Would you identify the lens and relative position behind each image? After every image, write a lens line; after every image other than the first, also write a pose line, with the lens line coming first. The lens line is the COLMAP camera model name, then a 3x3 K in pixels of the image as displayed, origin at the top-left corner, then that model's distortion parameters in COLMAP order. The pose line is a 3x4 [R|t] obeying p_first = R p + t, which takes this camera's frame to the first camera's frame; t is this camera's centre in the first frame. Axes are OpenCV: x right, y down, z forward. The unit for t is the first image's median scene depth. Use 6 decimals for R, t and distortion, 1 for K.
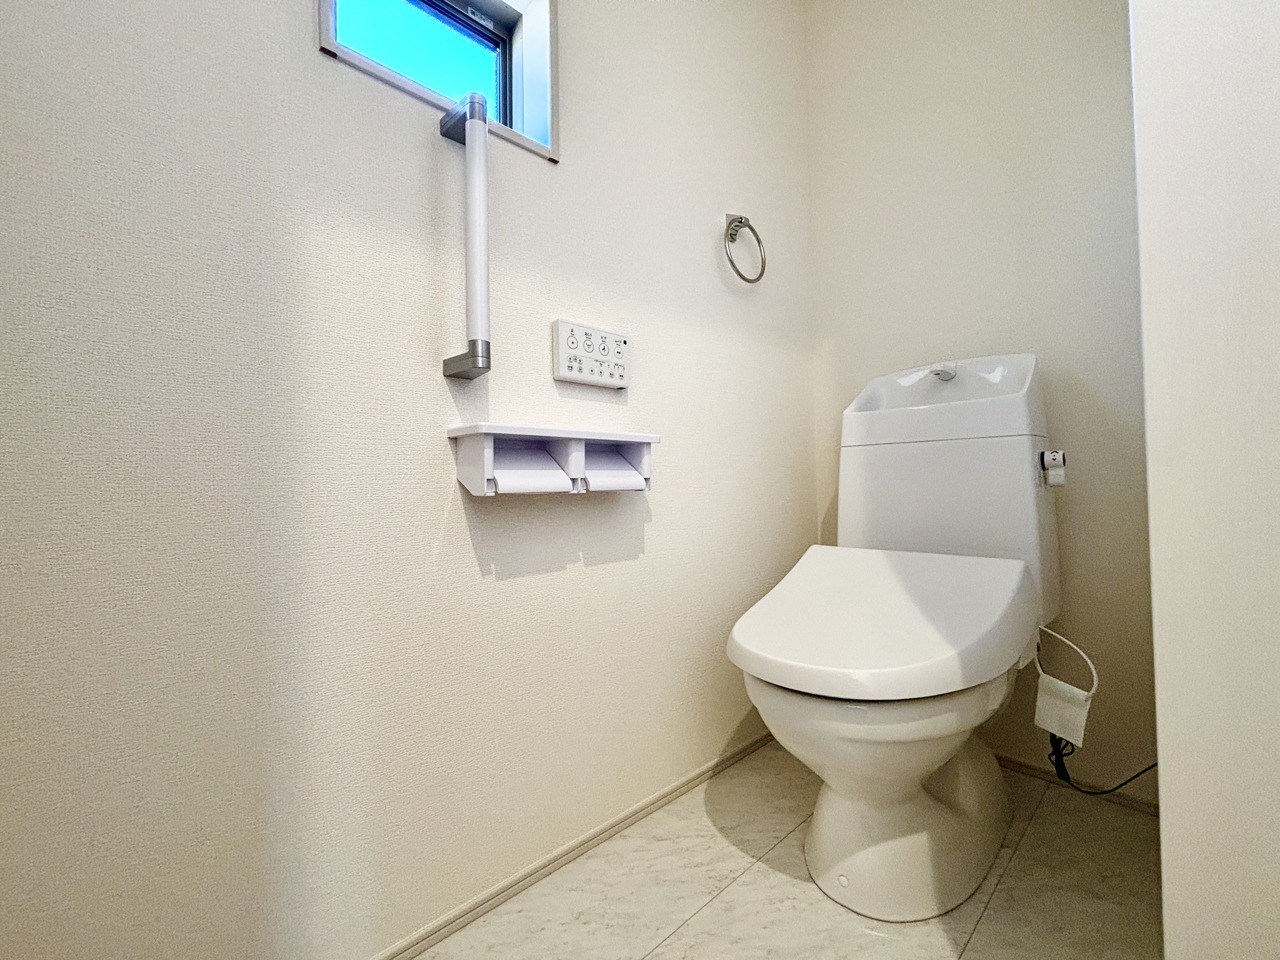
lens RADIAL K [[517.4, 0, 641.0], [0, 517.4, 475.8], [0, 0, 1]] dist [0.000158, 0.000360]
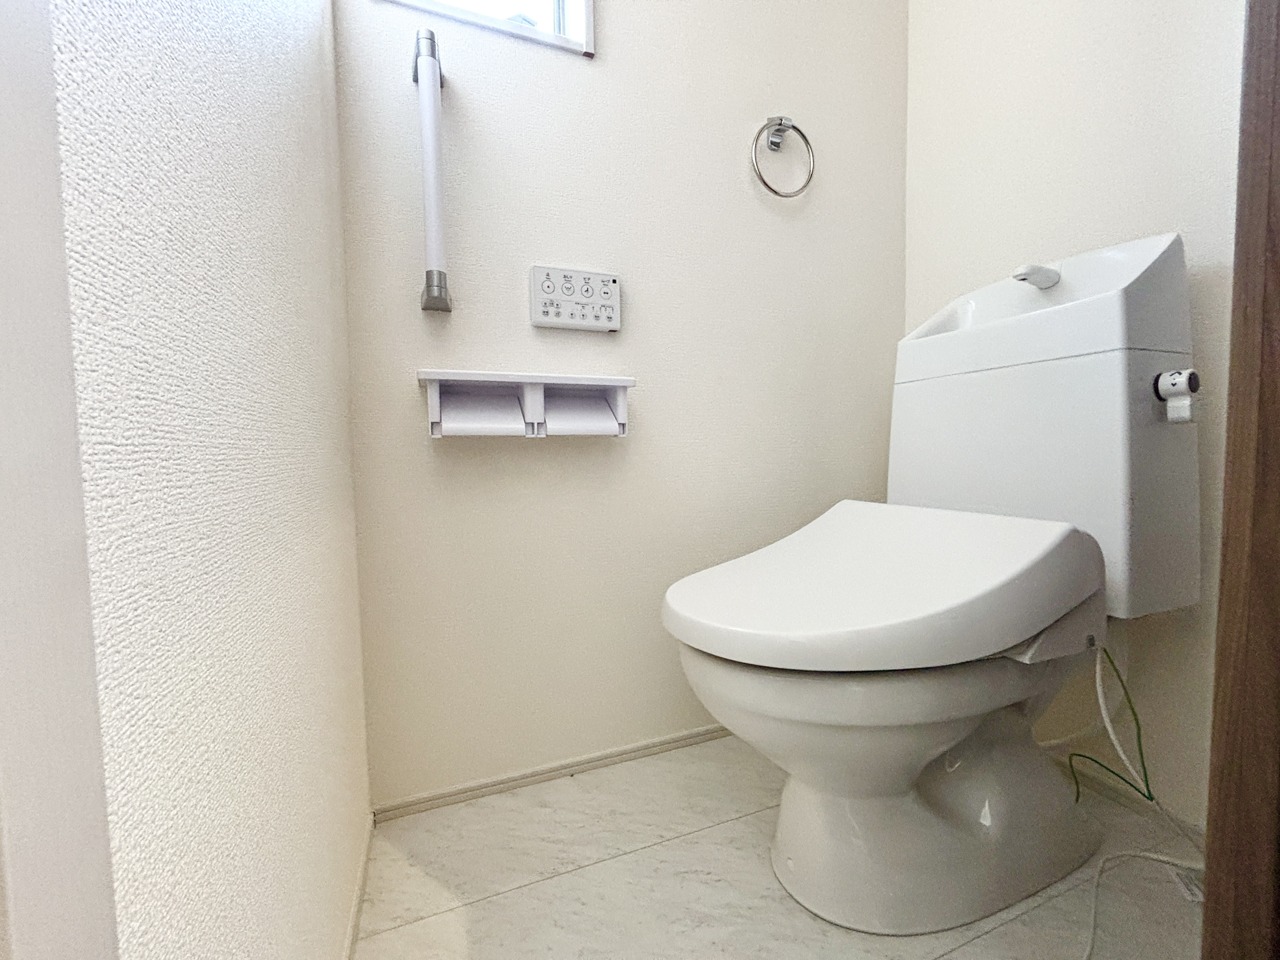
lens RADIAL K [[517.4, 0, 641.7], [0, 517.4, 481.1], [0, 0, 1]] dist [0.000158, 0.000360]
pose [[0.940514, 0.016877, -0.339335, 0.371035], [0.011546, 0.996601, 0.081568, 0.033499], [0.339558, -0.080634, 0.937122, 0.101896]]
